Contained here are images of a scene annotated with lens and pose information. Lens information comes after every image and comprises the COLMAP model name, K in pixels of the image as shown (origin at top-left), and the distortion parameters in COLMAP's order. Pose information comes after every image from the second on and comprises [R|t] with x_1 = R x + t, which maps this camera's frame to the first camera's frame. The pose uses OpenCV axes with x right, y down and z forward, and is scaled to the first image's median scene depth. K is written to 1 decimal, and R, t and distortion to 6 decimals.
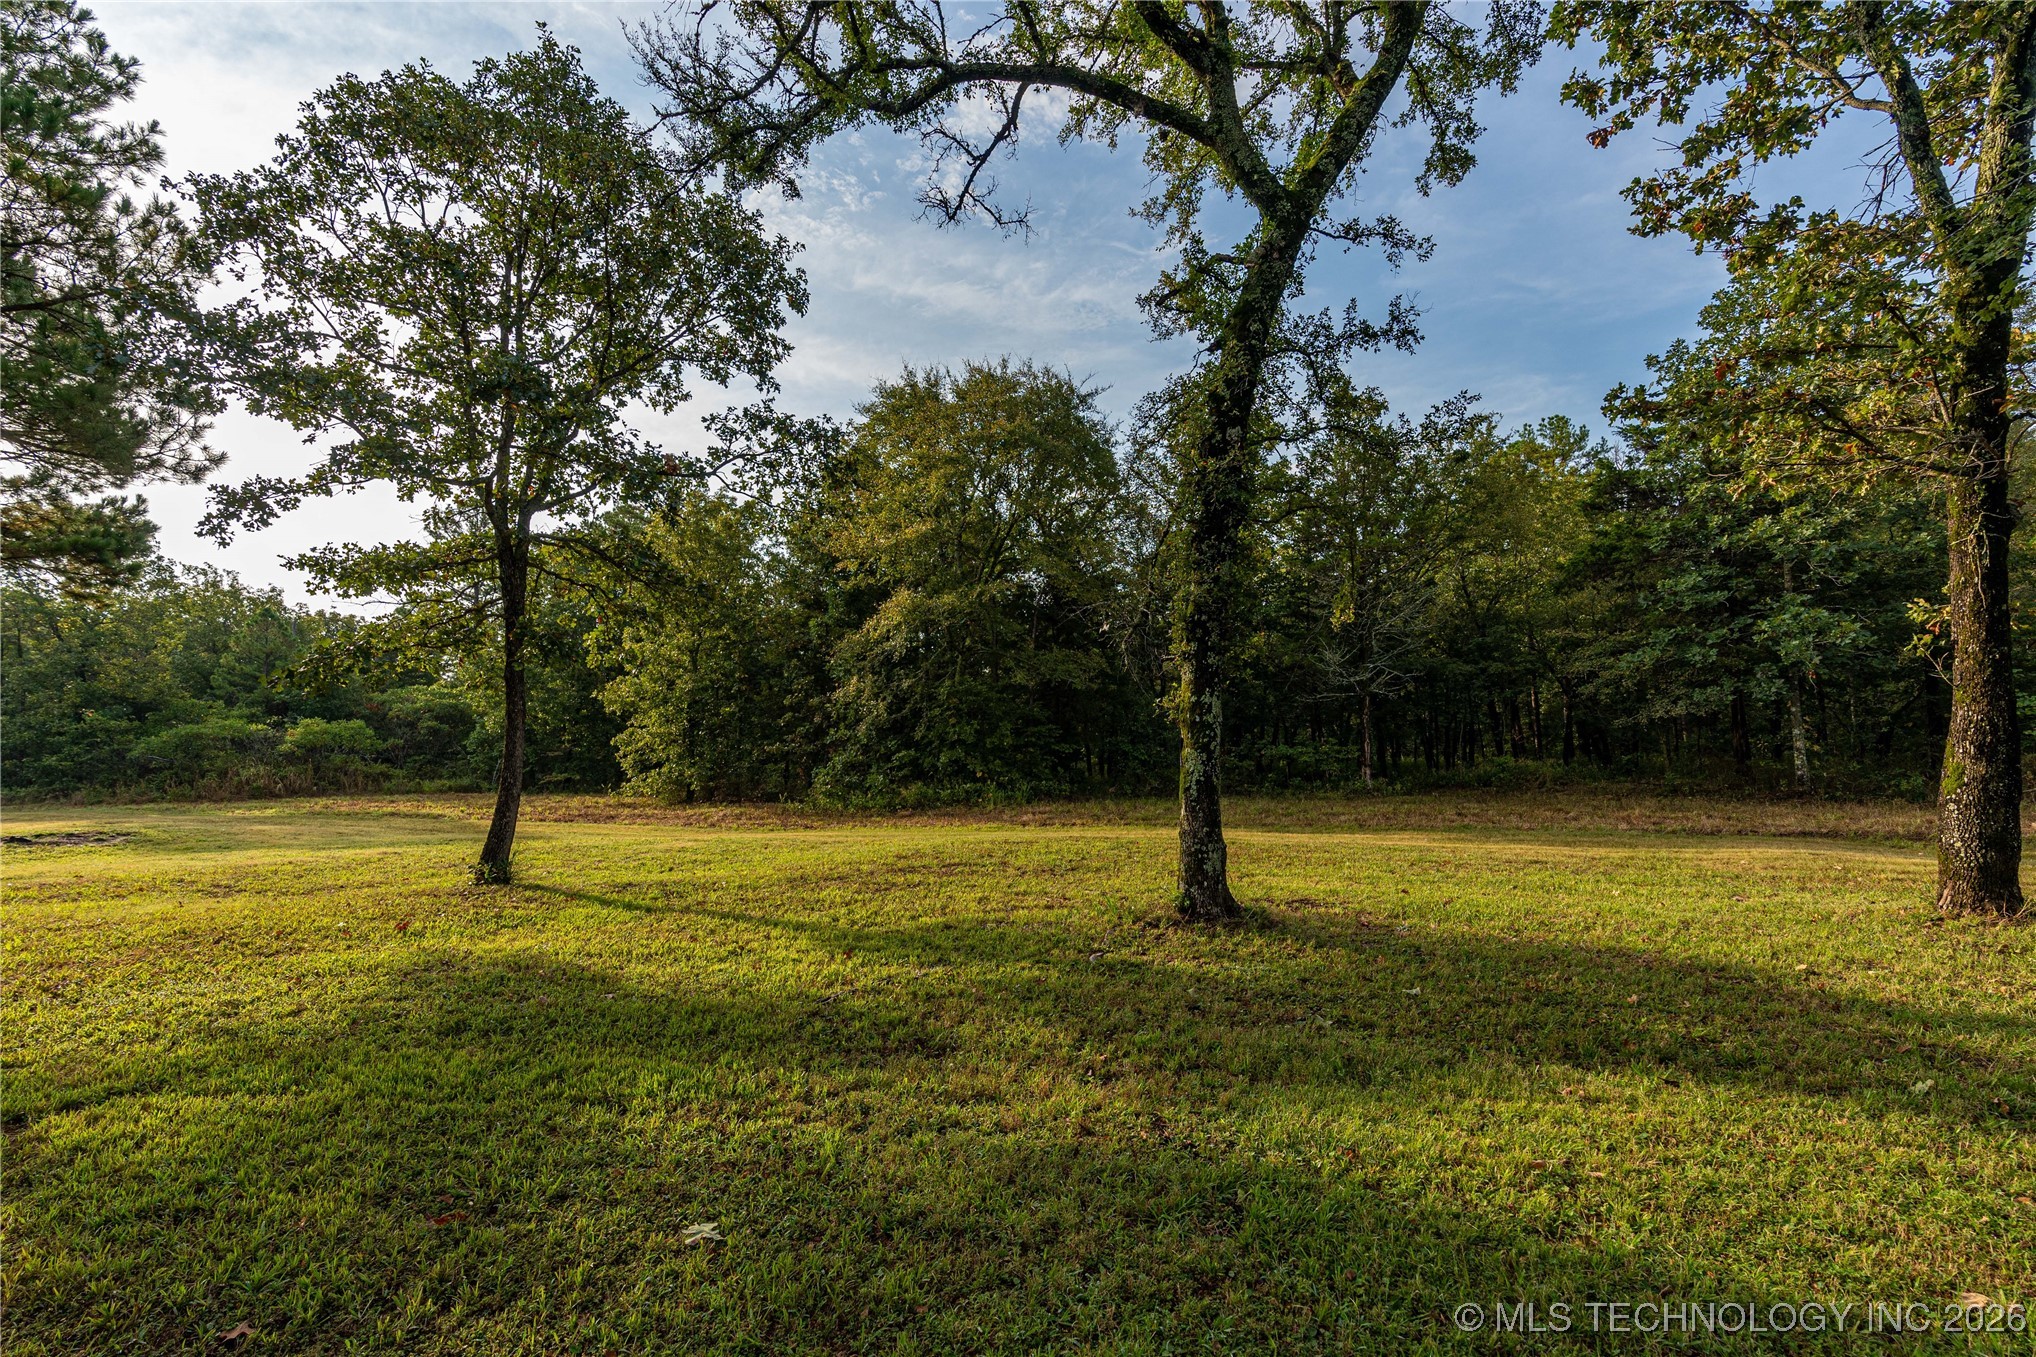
lens RADIAL K [[928.0, 0, 1019.2], [0, 928.0, 691.7], [0, 0, 1]] dist [0.002642, 0.000420]
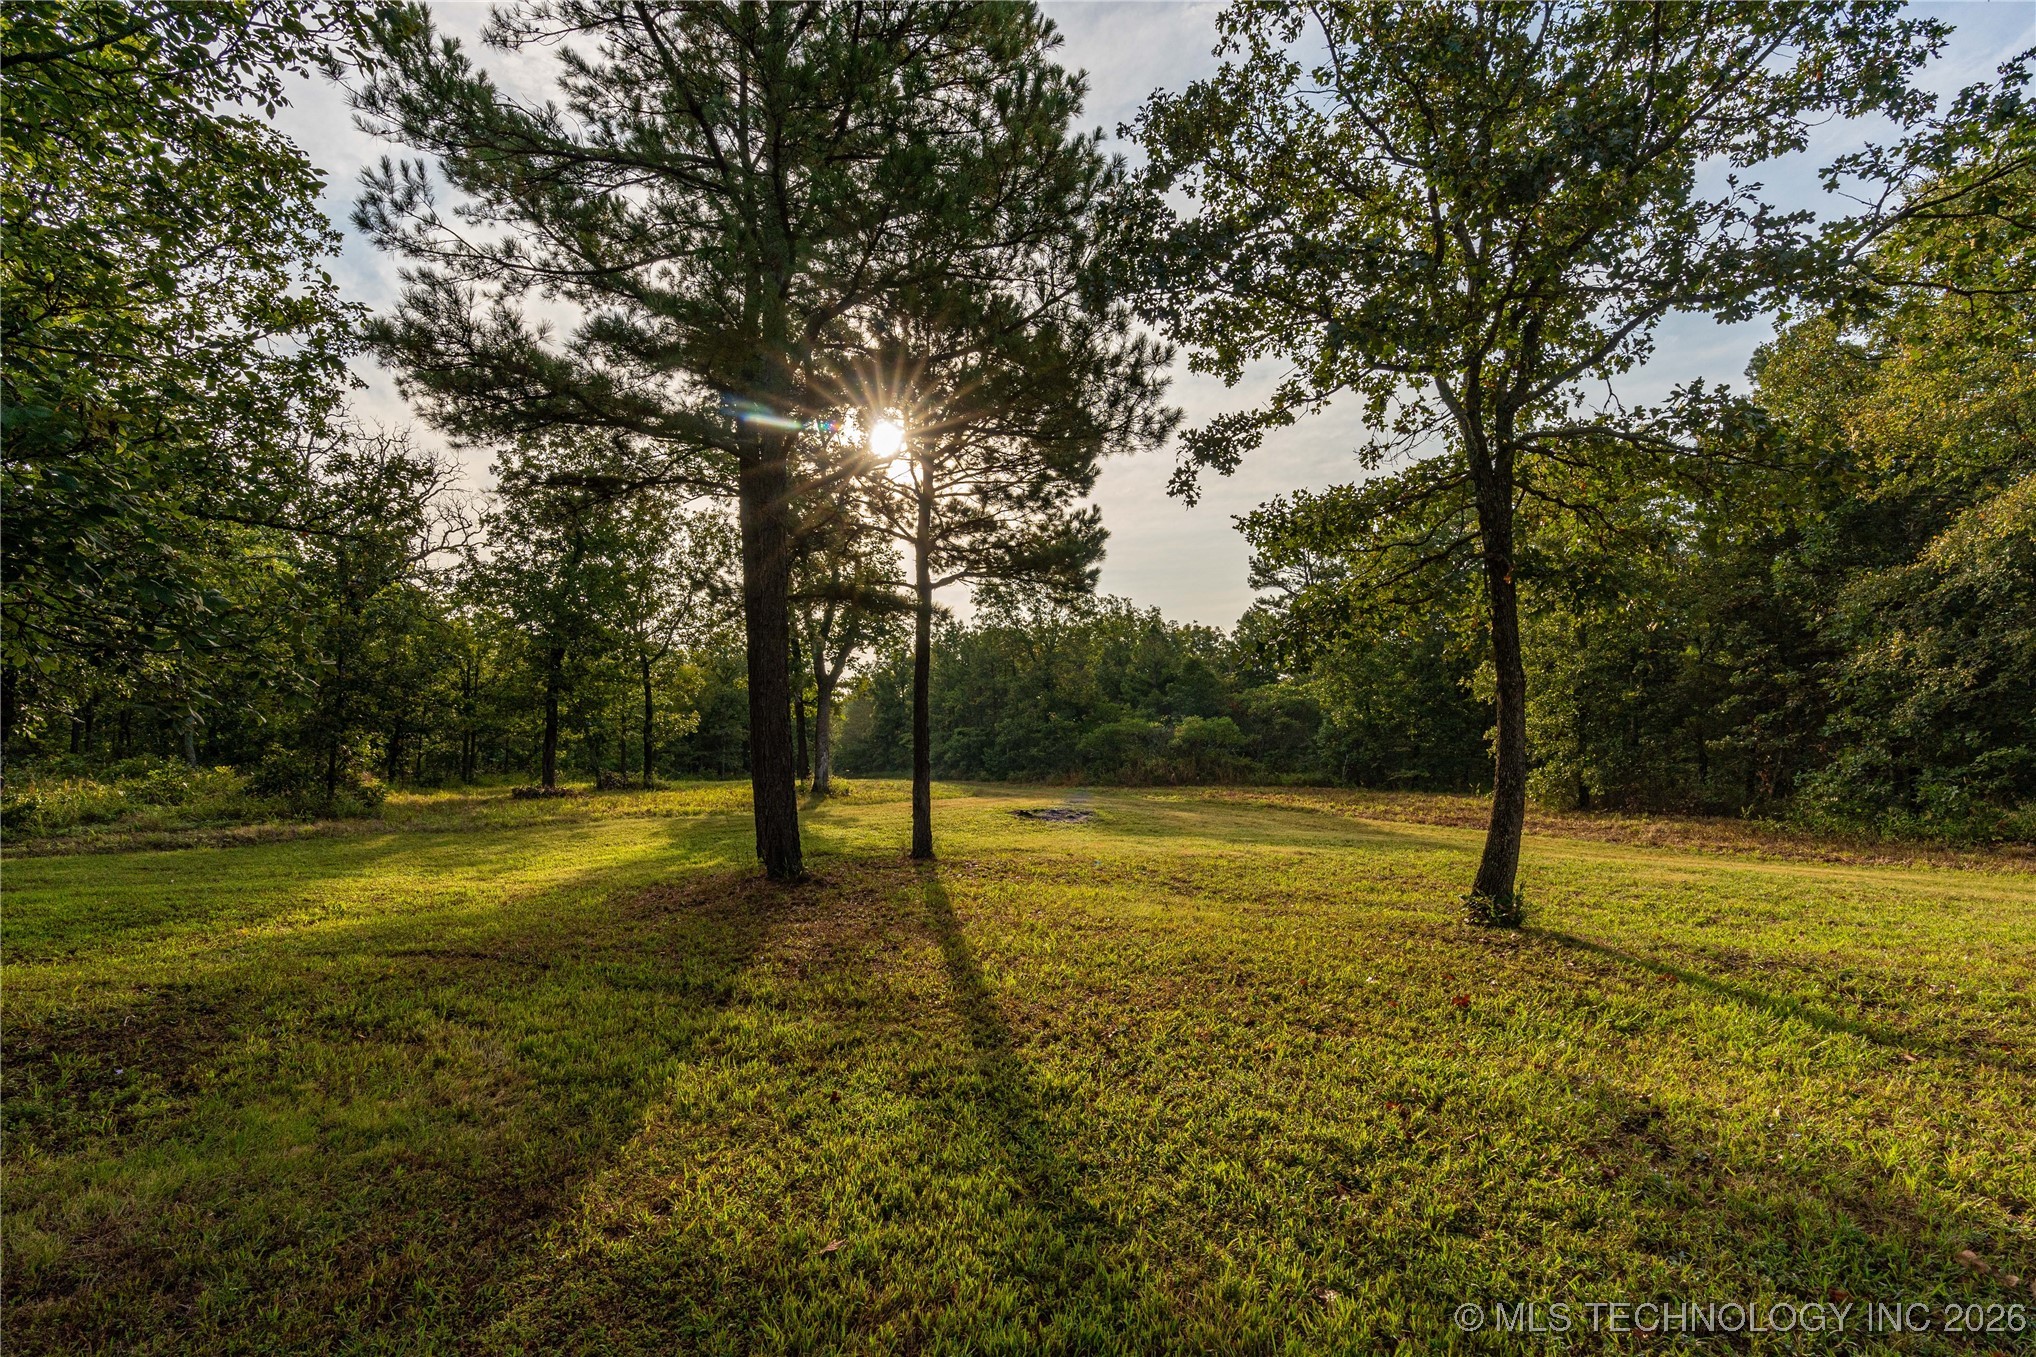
lens RADIAL K [[928.0, 0, 1019.2], [0, 928.0, 691.7], [0, 0, 1]] dist [0.002642, 0.000420]
pose [[0.687510, -0.038075, -0.725176, -0.171223], [0.040631, 0.999077, -0.013935, 0.012306], [0.725037, -0.019884, 0.688423, 0.140104]]
